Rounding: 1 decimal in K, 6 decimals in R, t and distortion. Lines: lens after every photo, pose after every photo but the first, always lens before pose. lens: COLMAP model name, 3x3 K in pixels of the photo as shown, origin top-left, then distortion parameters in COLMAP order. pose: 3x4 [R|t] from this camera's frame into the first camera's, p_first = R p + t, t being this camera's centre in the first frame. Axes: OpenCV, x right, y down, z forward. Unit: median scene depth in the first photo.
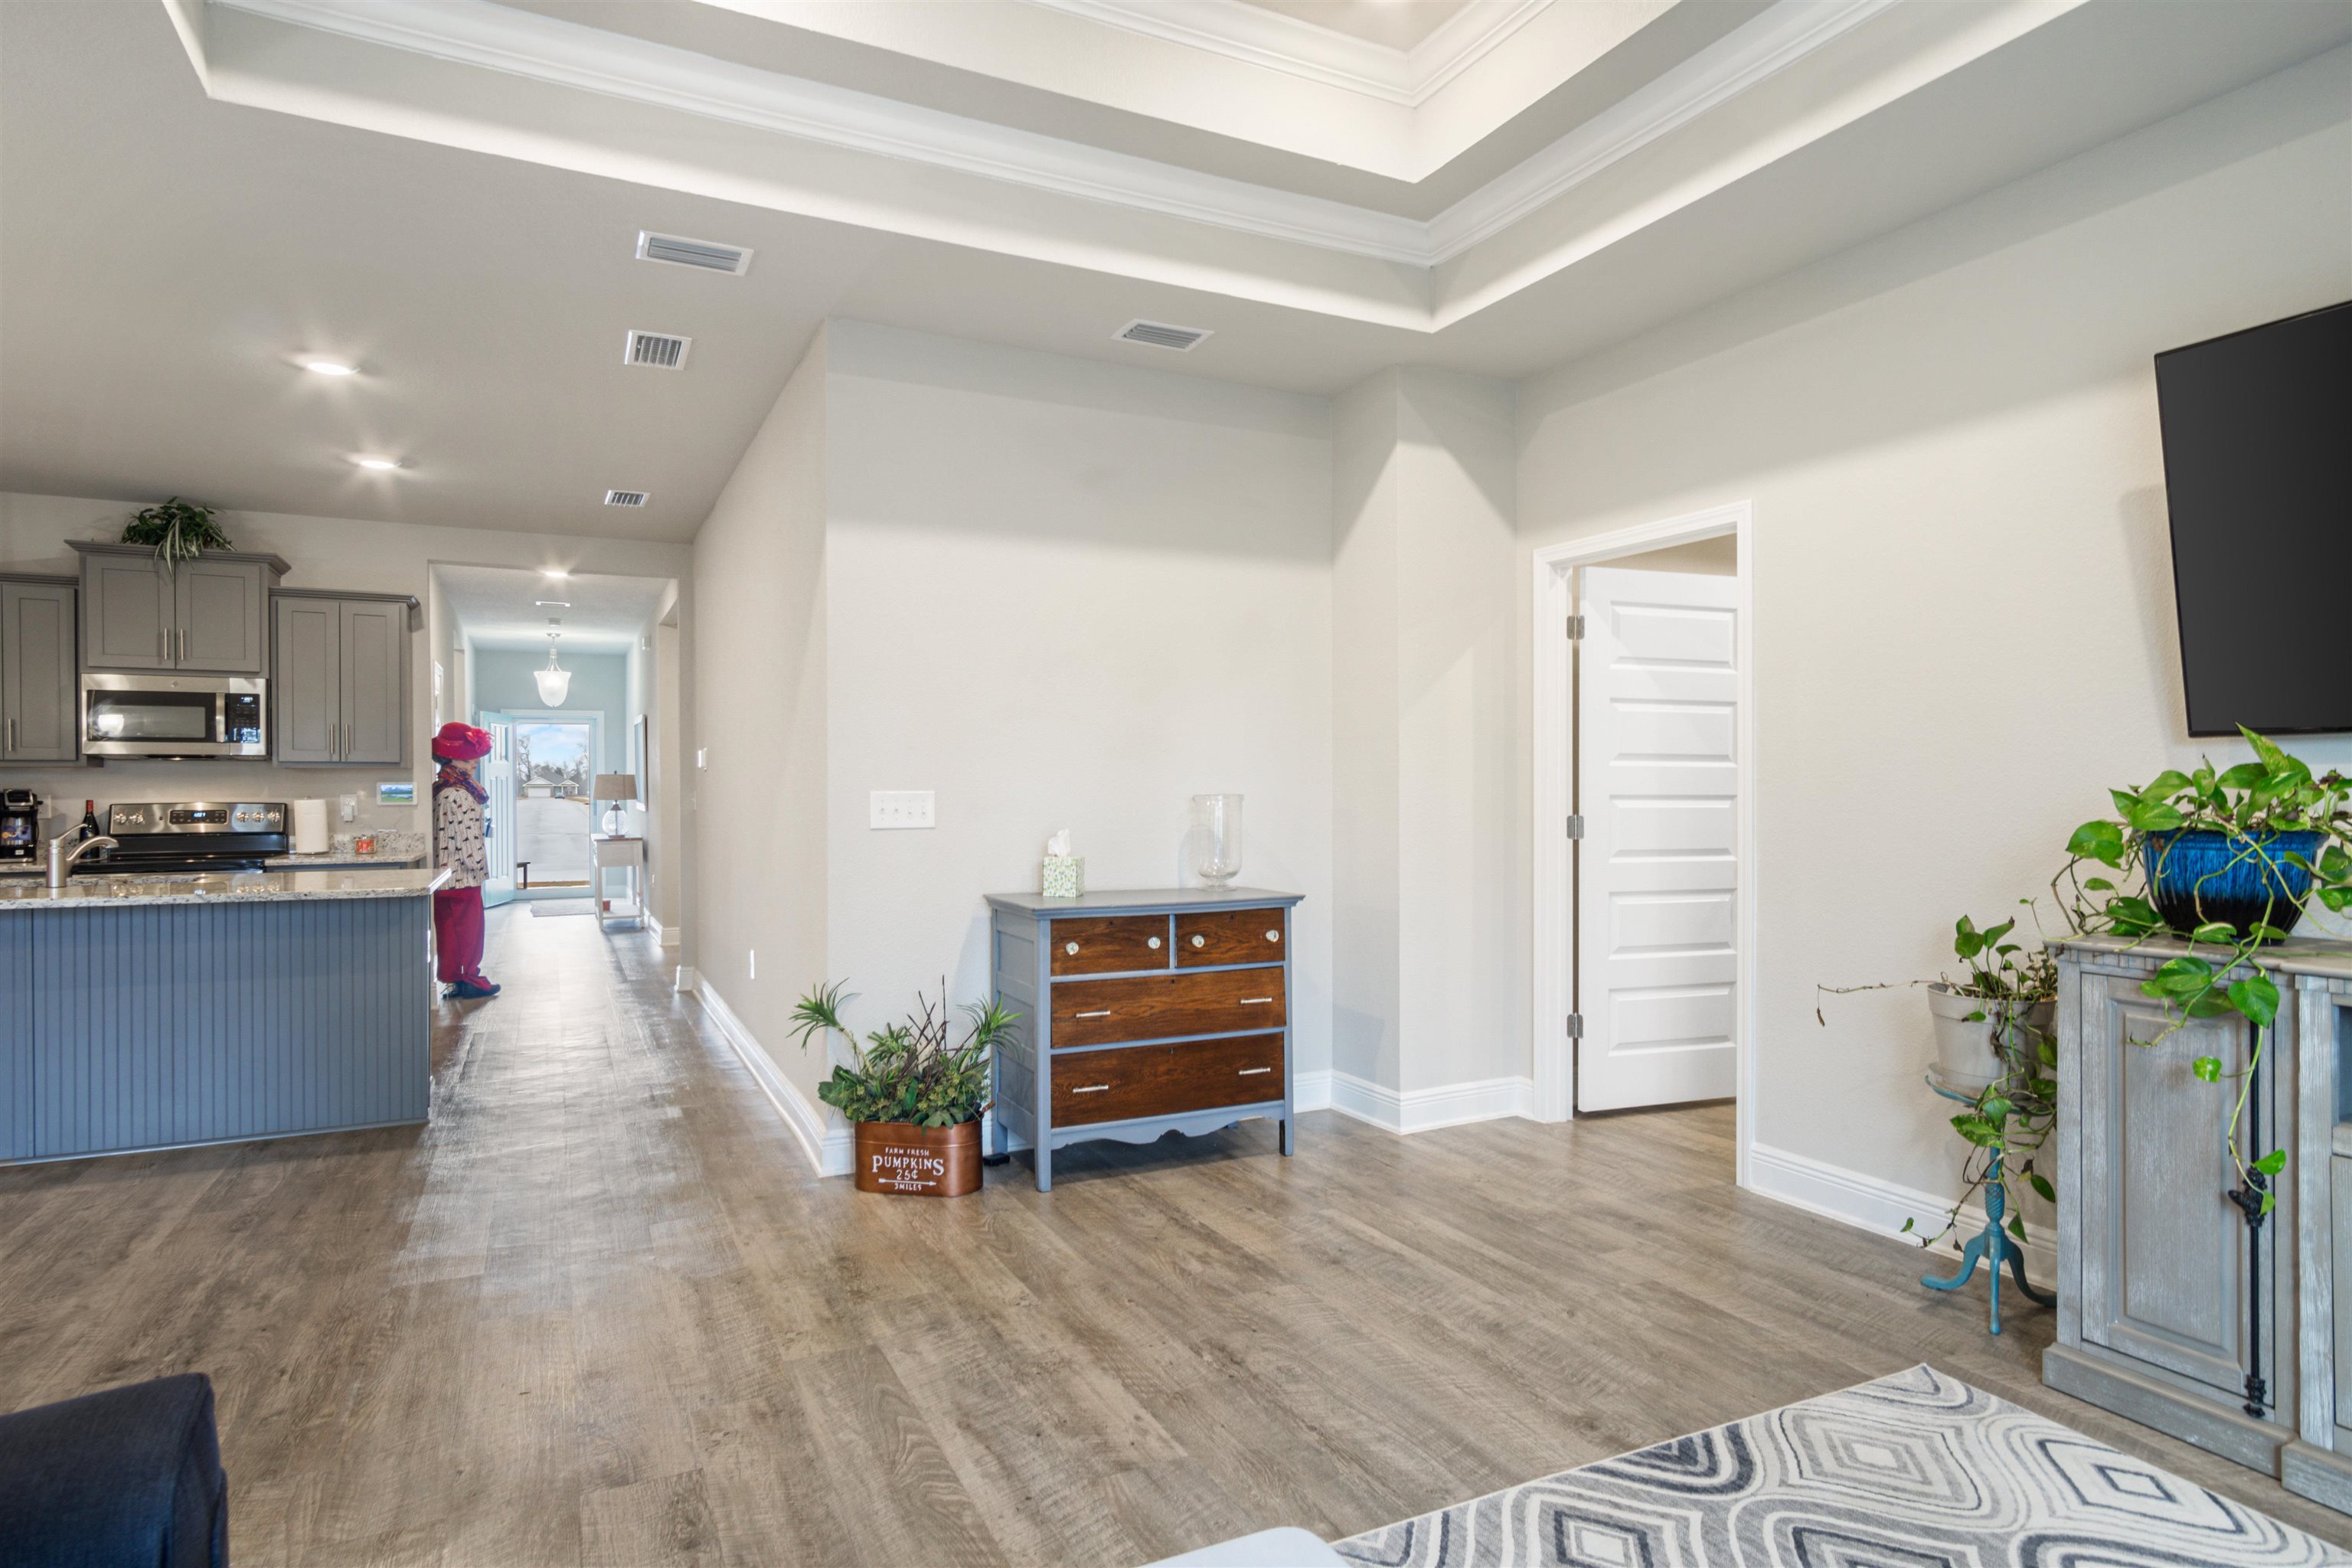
lens RADIAL K [[1239.0, 0, 1163.8], [0, 1239.0, 787.4], [0, 0, 1]] dist [-0.001978, 0.001136]
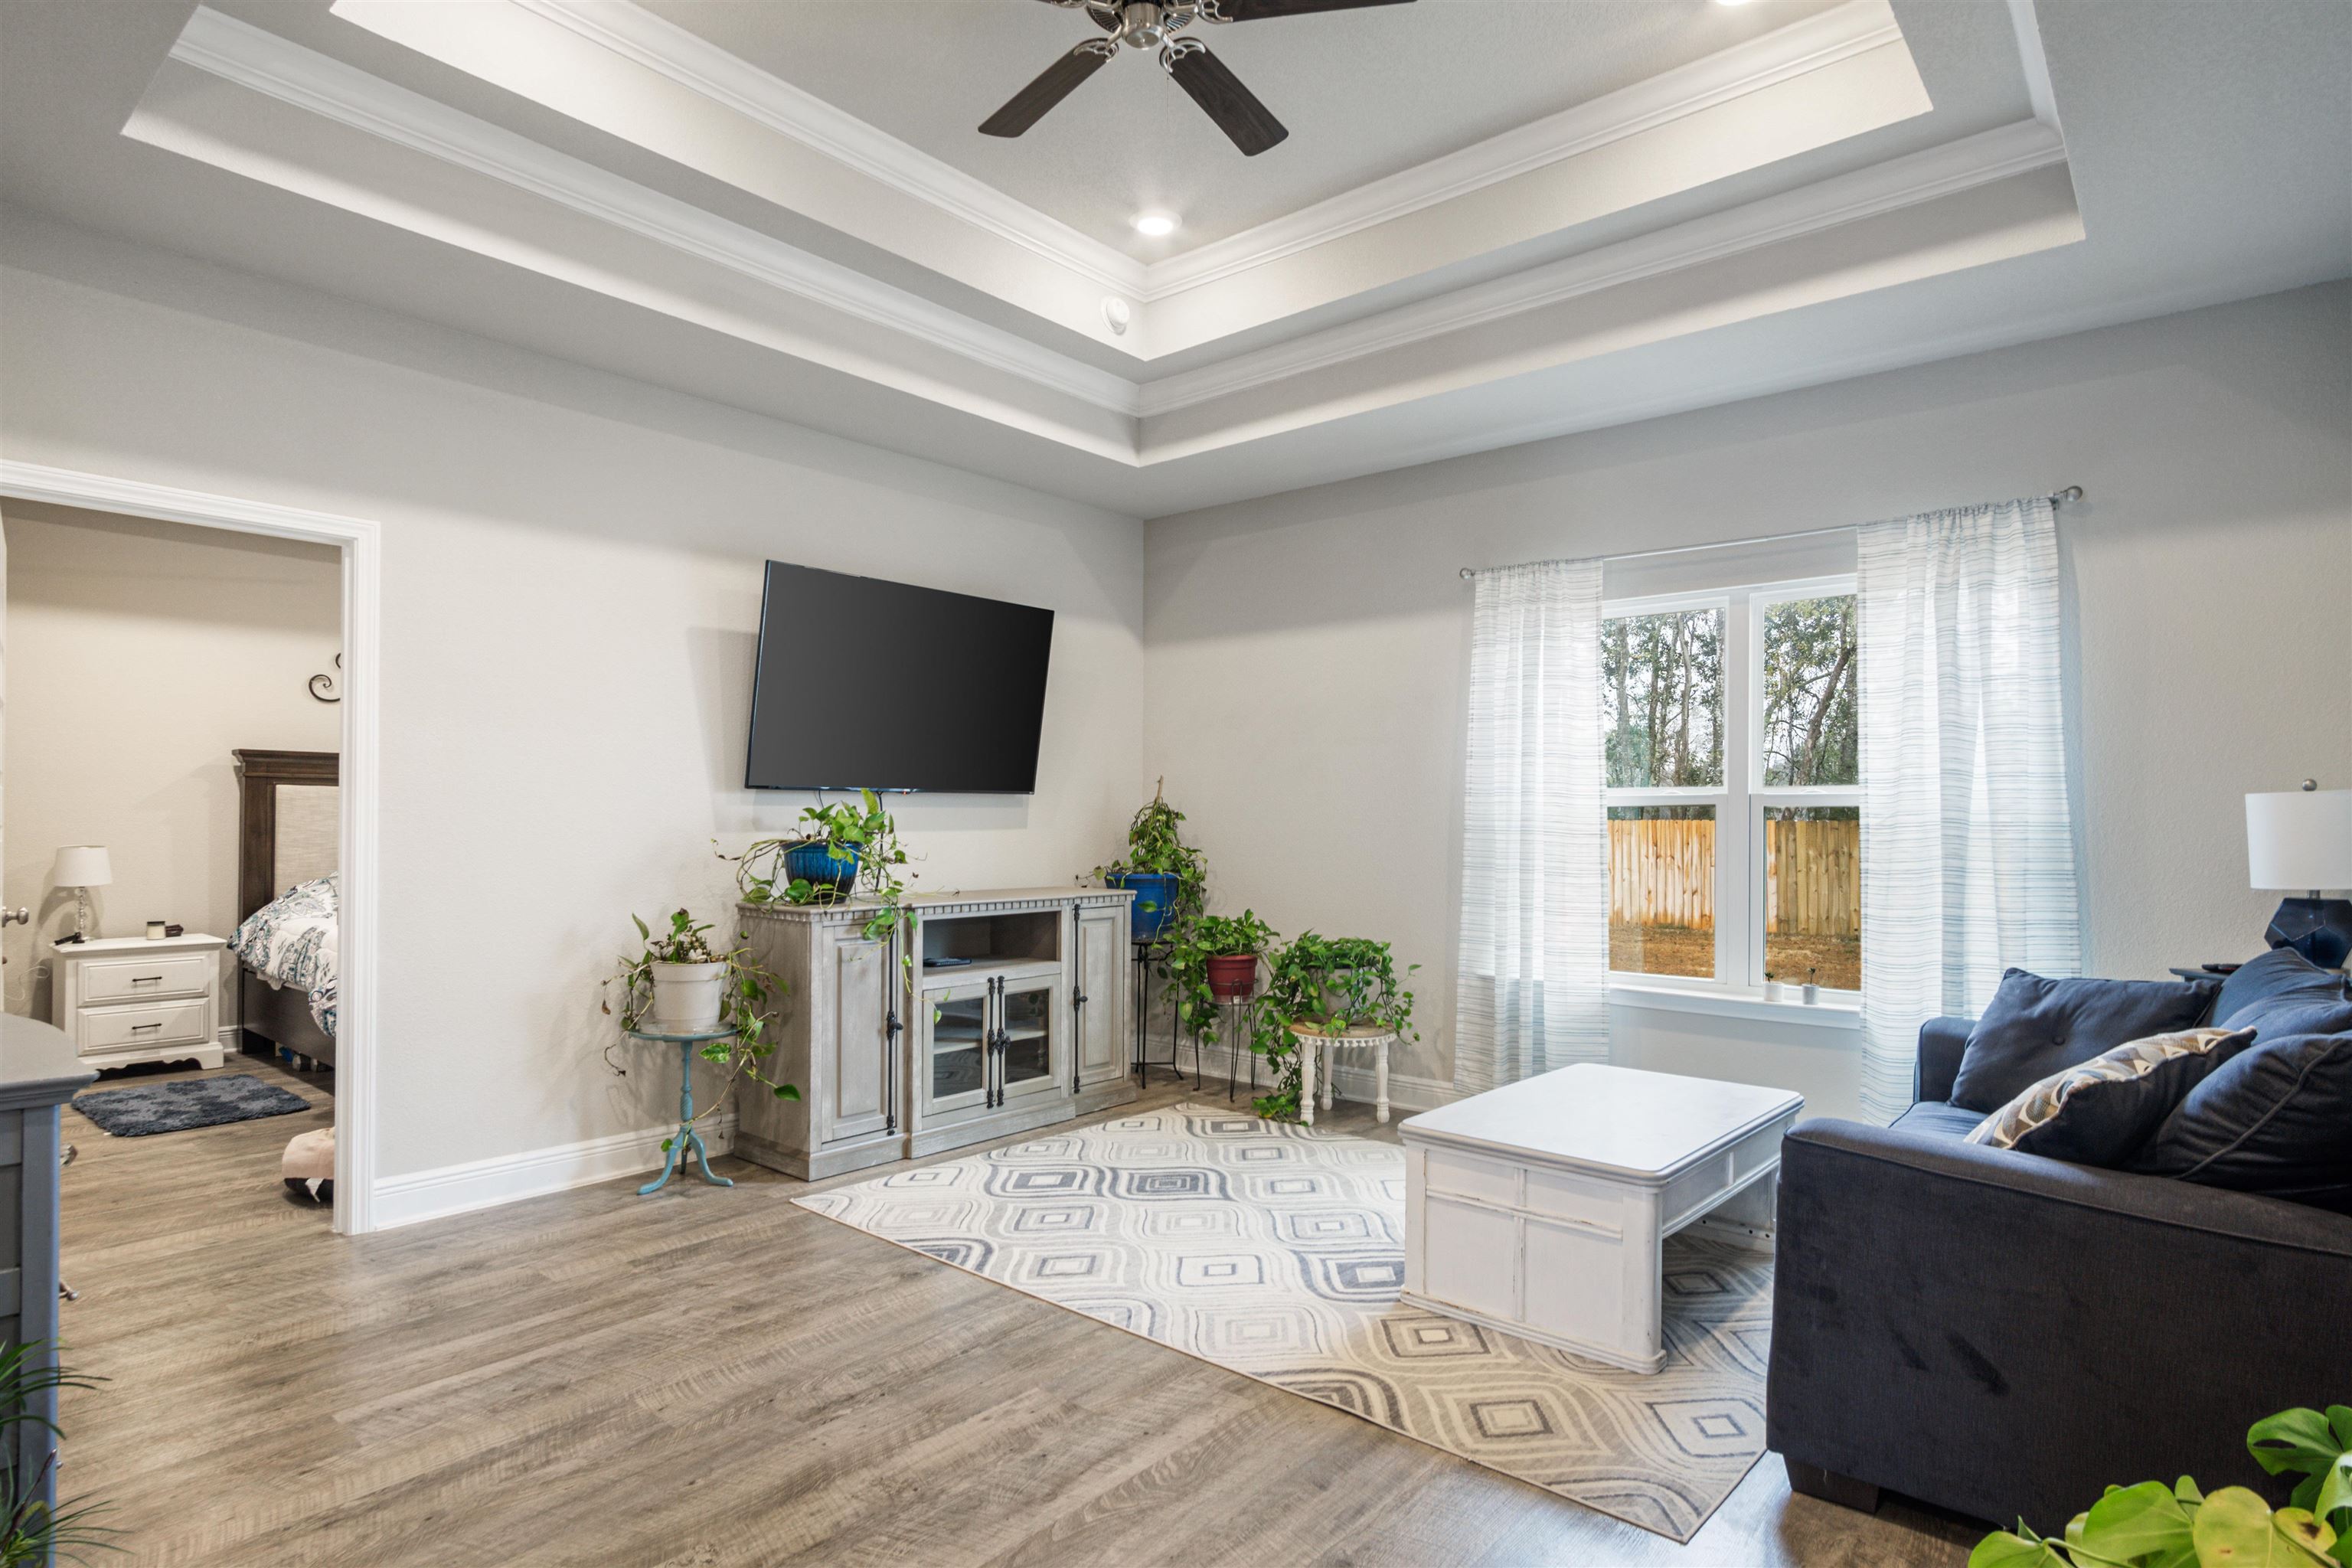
lens RADIAL K [[1239.0, 0, 1173.0], [0, 1239.0, 803.8], [0, 0, 1]] dist [-0.001978, 0.001136]
pose [[-0.387768, 0.014618, 0.921641, -0.952202], [-0.003707, 0.999841, -0.017418, 0.008277], [-0.921749, -0.010170, -0.387653, 1.146547]]
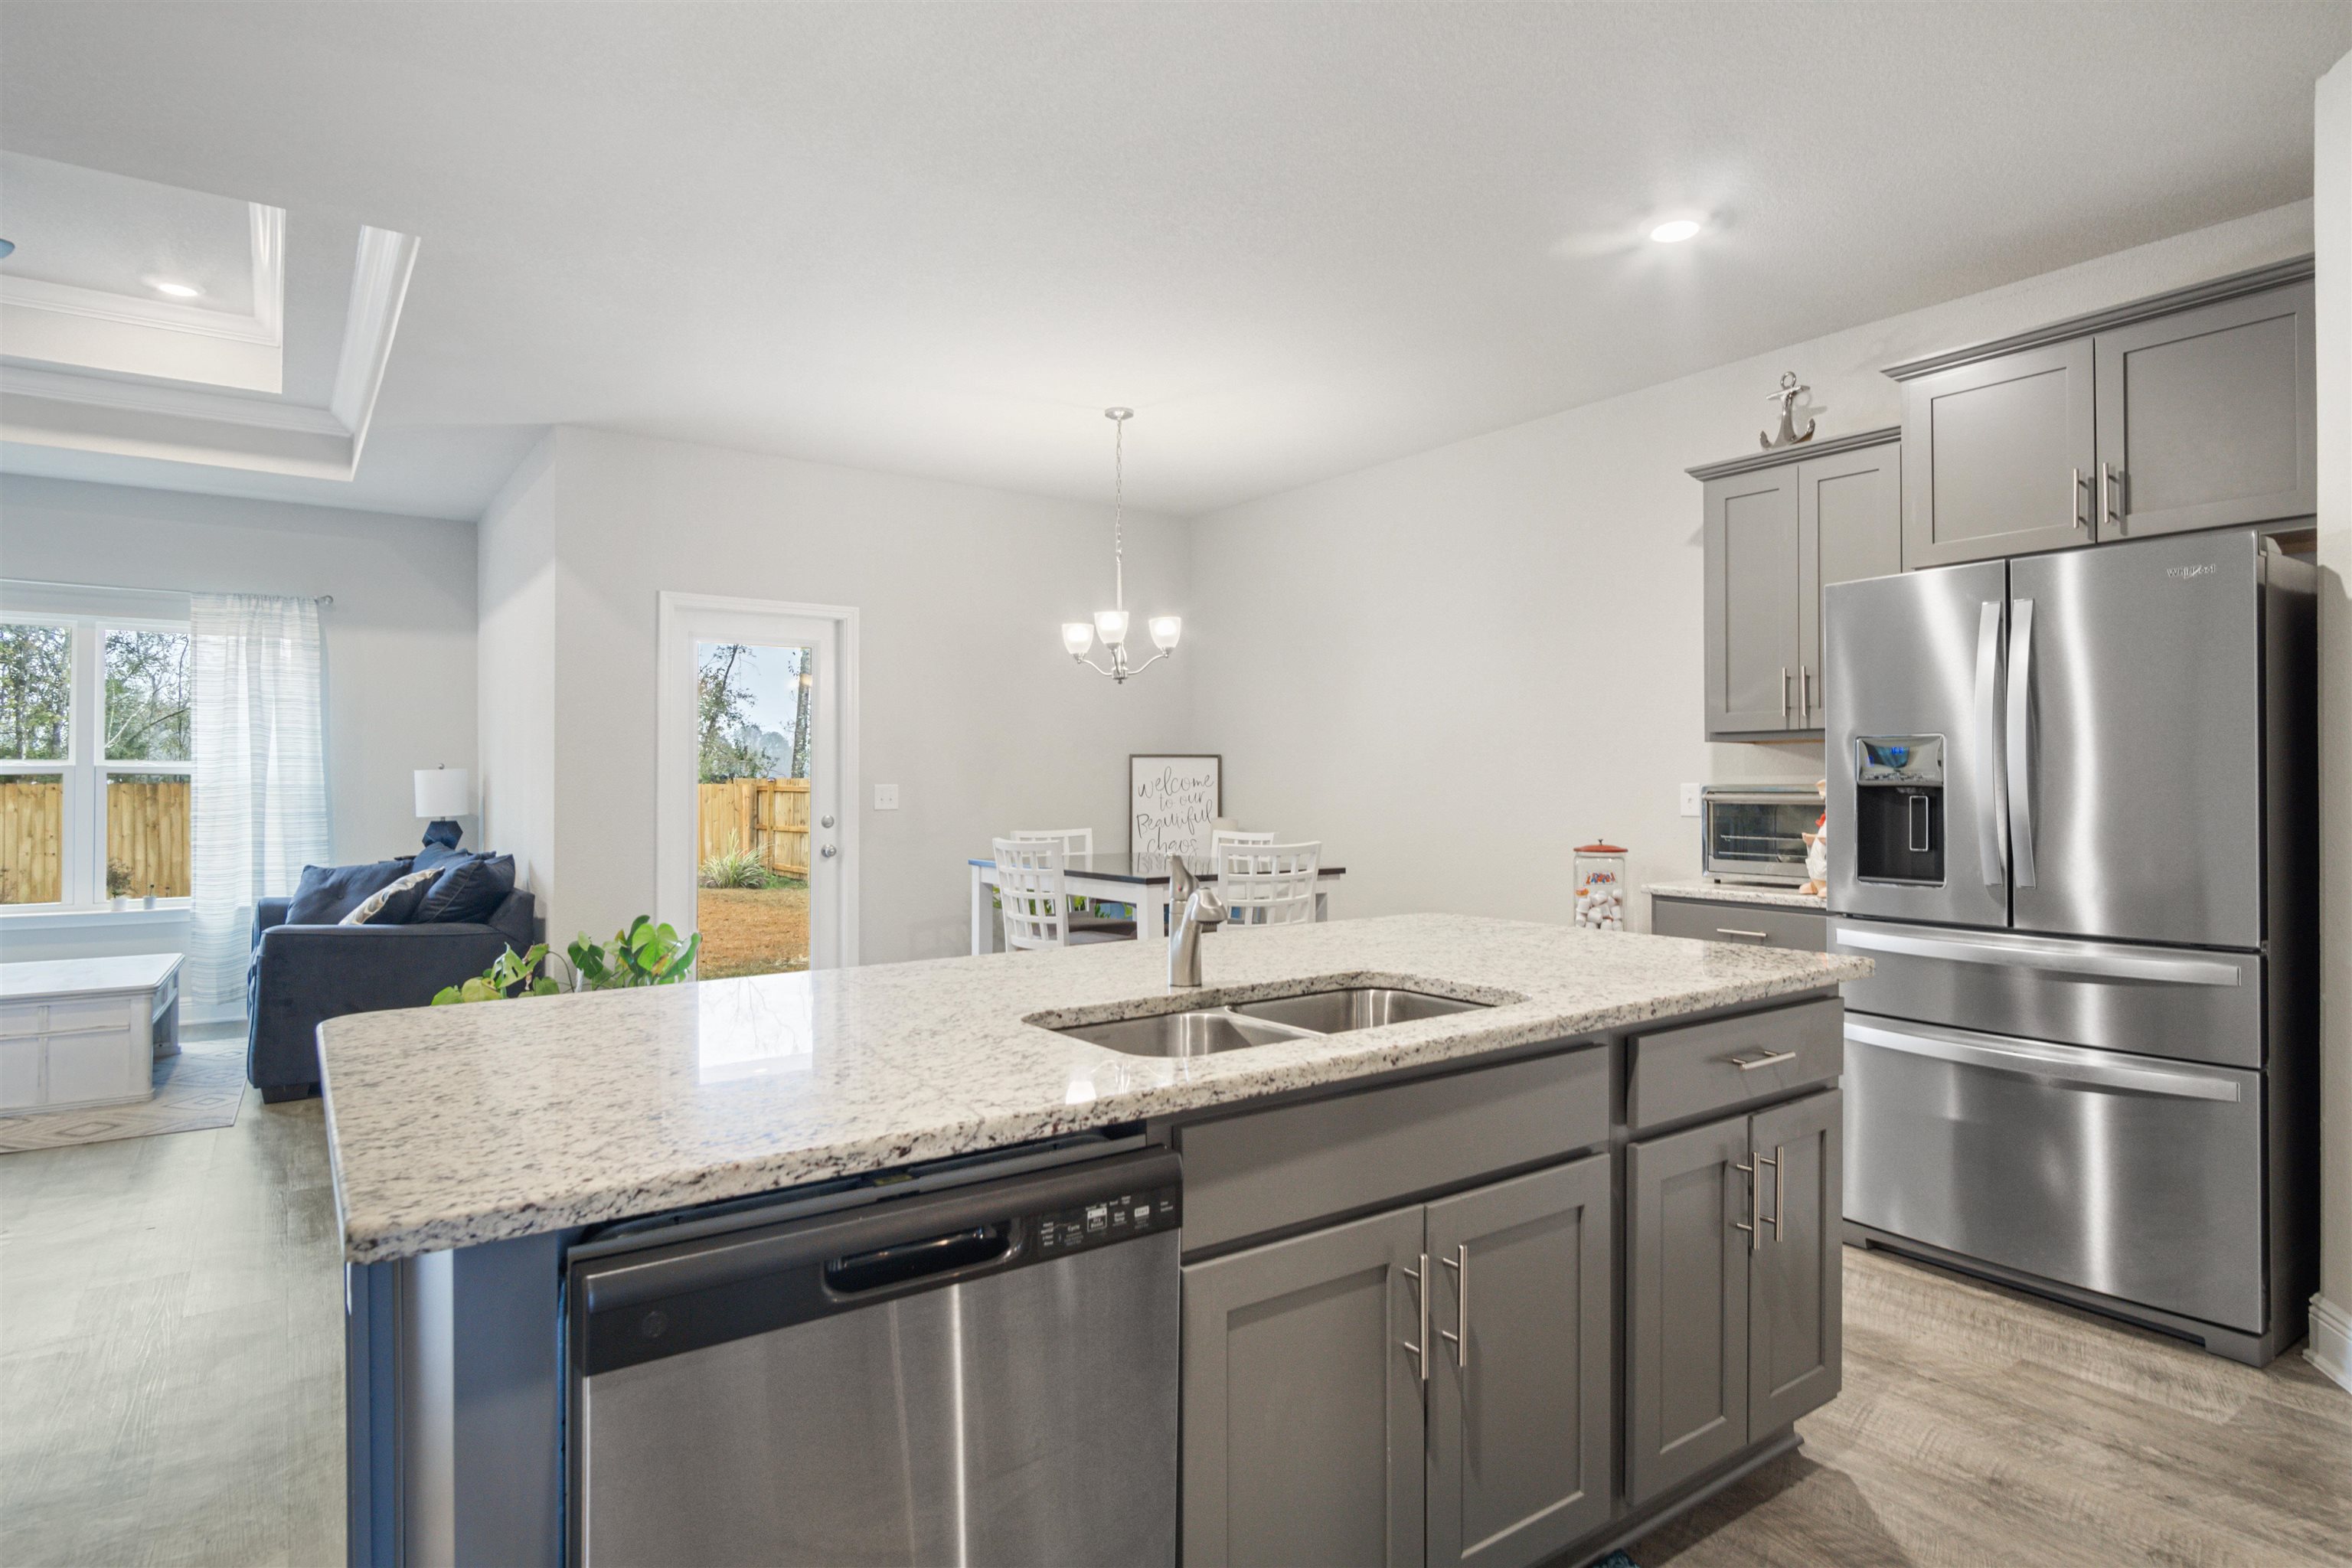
lens RADIAL K [[1239.0, 0, 1179.6], [0, 1239.0, 779.2], [0, 0, 1]] dist [-0.001978, 0.001136]
pose [[-0.985838, 0.006214, -0.167588, -1.168680], [0.007573, 0.999943, -0.007471, 0.015531], [0.167532, -0.008634, -0.985829, 1.871618]]
